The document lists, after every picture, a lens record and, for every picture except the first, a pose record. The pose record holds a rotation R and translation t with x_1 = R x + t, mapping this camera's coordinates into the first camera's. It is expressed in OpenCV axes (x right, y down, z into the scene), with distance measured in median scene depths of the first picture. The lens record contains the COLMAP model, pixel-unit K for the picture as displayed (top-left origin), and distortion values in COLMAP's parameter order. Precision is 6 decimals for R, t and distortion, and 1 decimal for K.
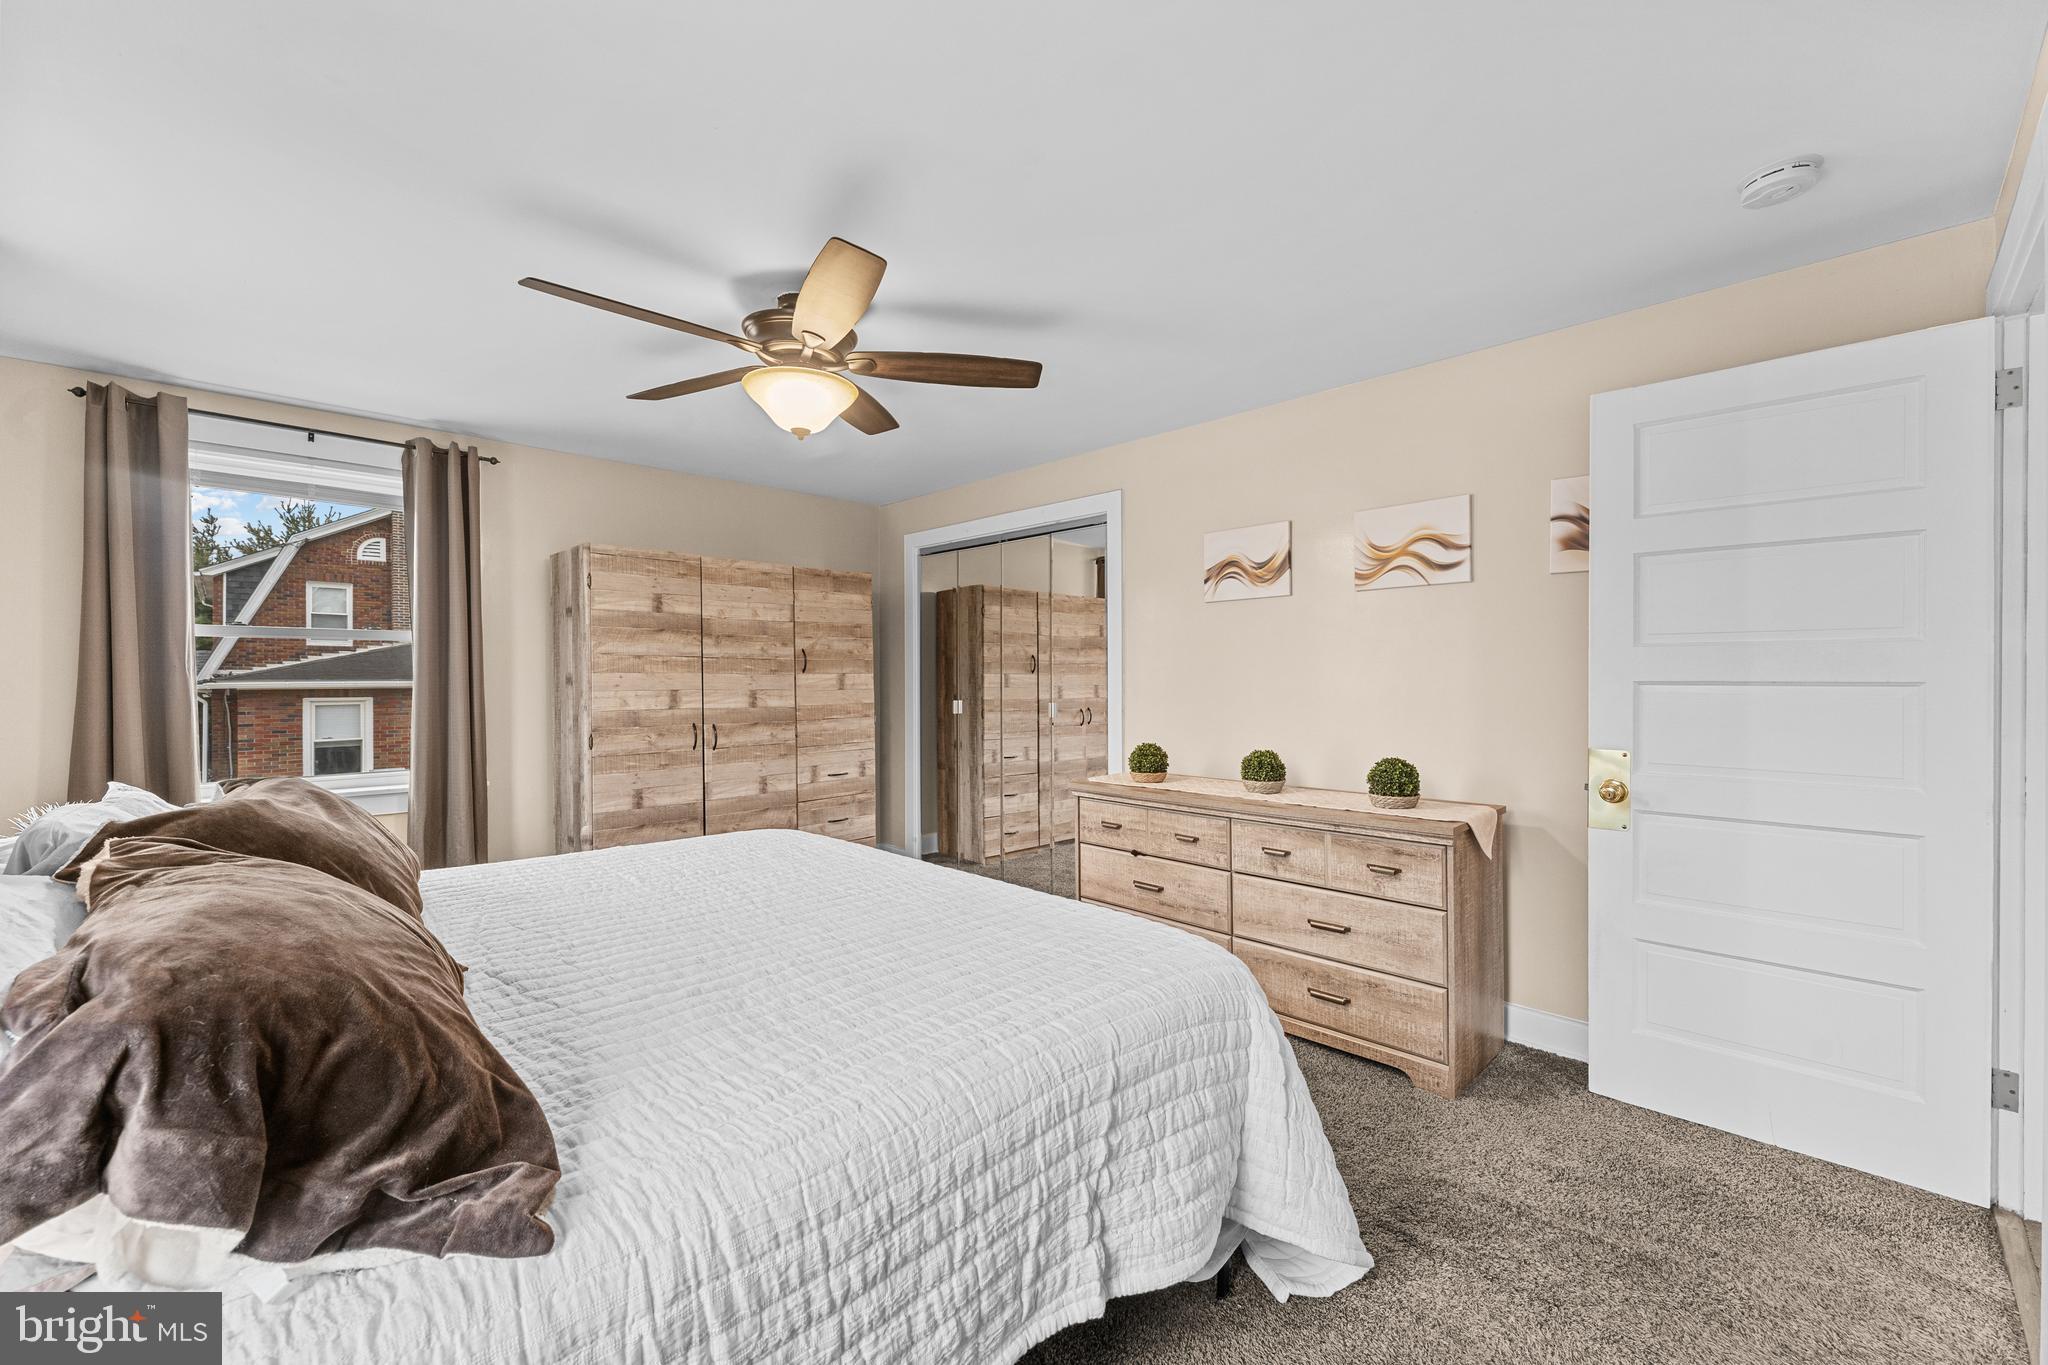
lens RADIAL K [[824.2, 0, 1026.4], [0, 824.2, 678.0], [0, 0, 1]] dist [-0.000322, 0.000121]
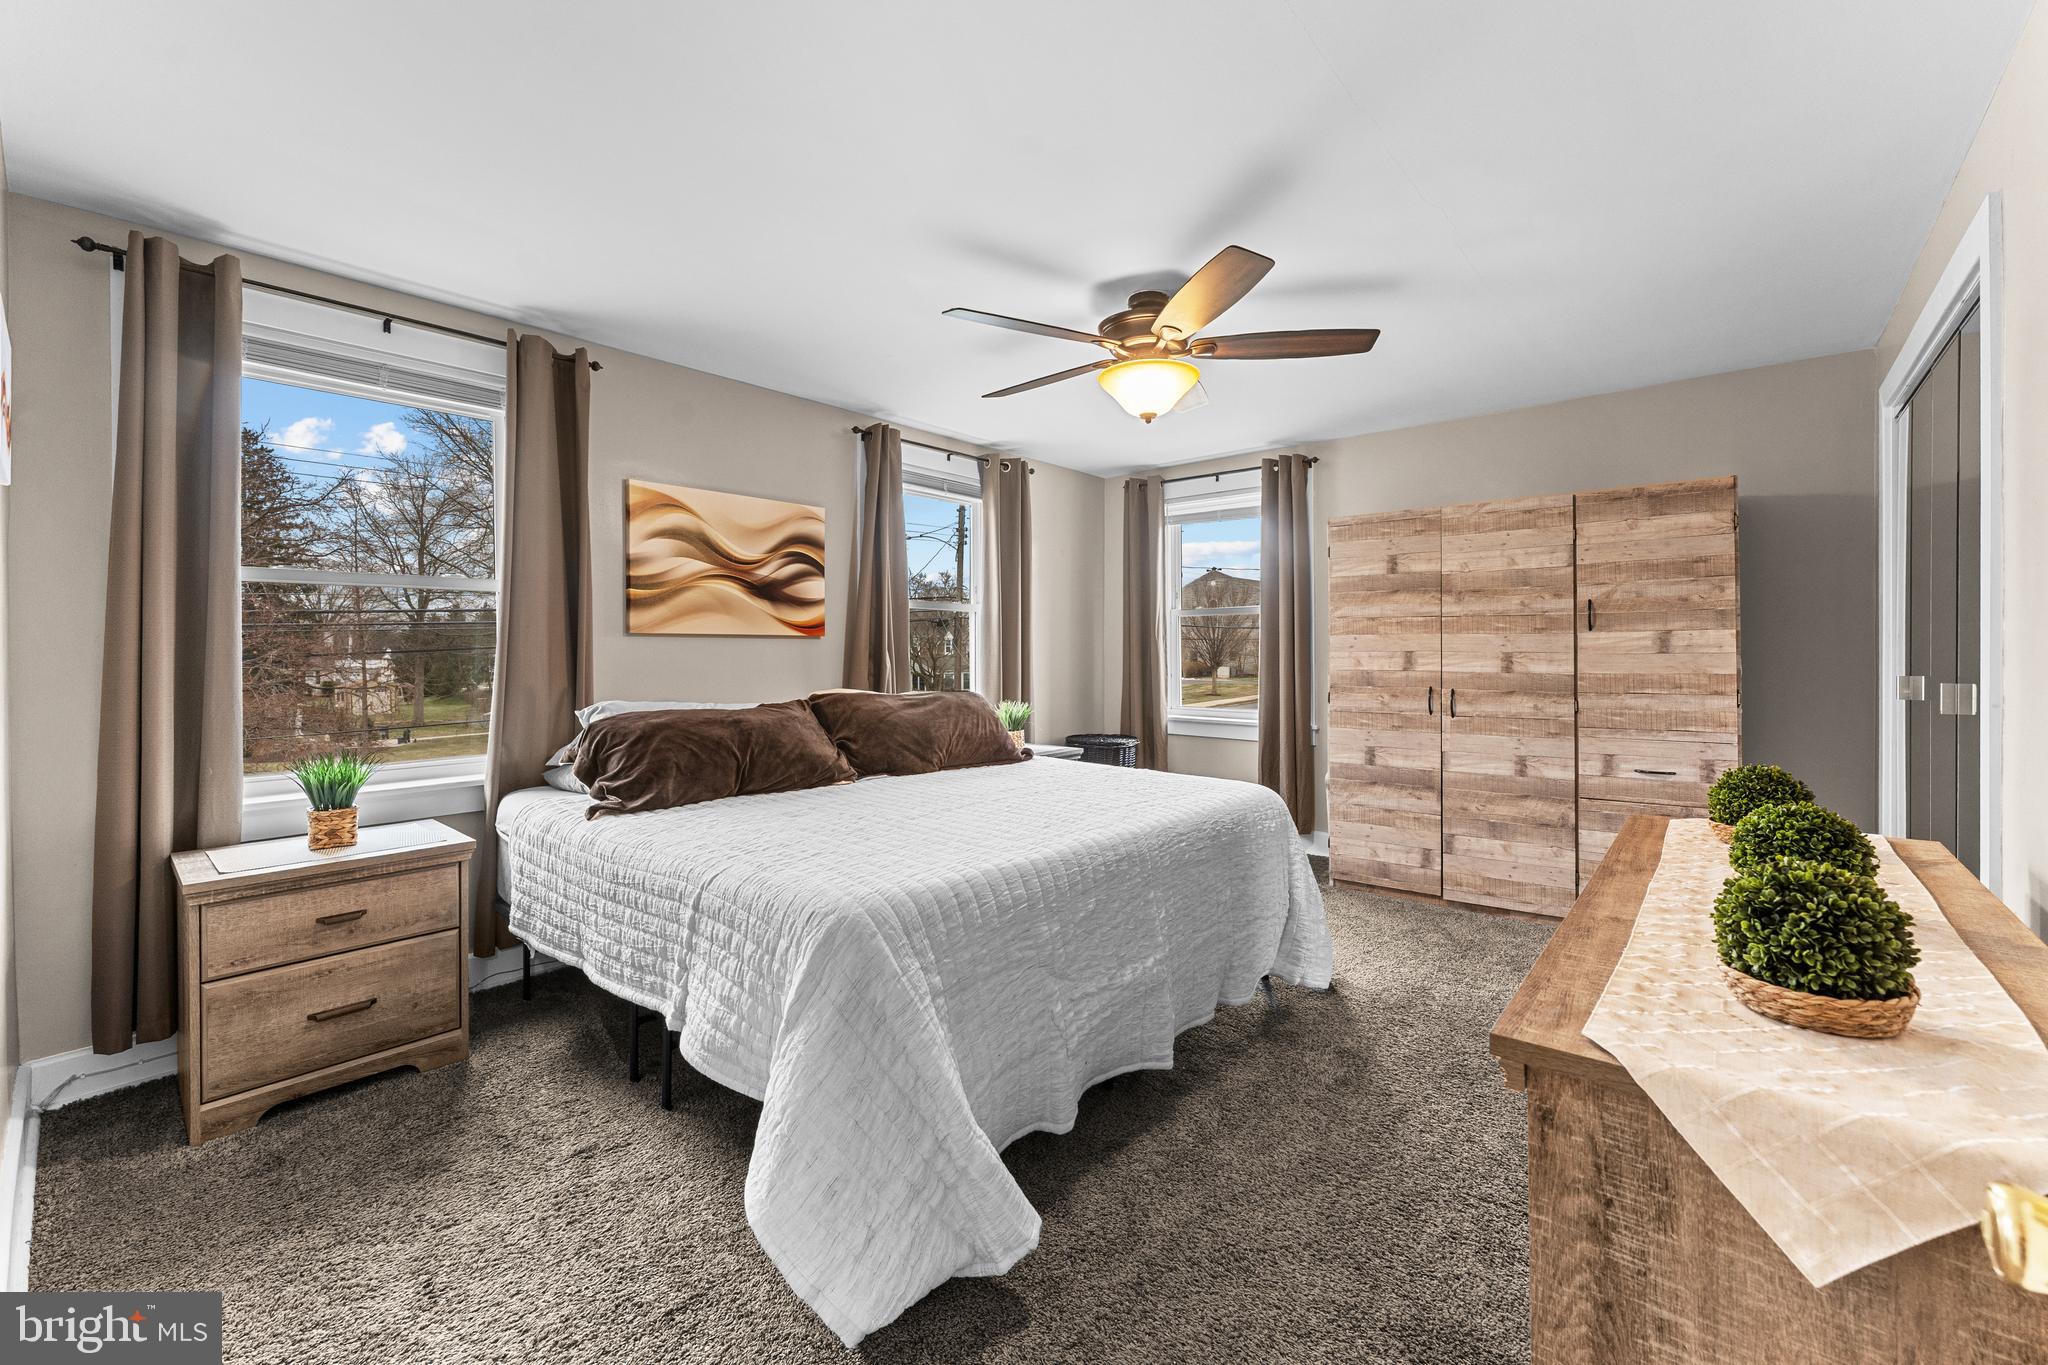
lens RADIAL K [[824.2, 0, 1039.2], [0, 824.2, 645.1], [0, 0, 1]] dist [-0.000322, 0.000121]
pose [[0.088672, 0.001206, -0.996060, 0.473105], [0.007362, 0.999971, 0.001866, 0.002096], [0.996034, -0.007499, 0.088661, 0.445836]]
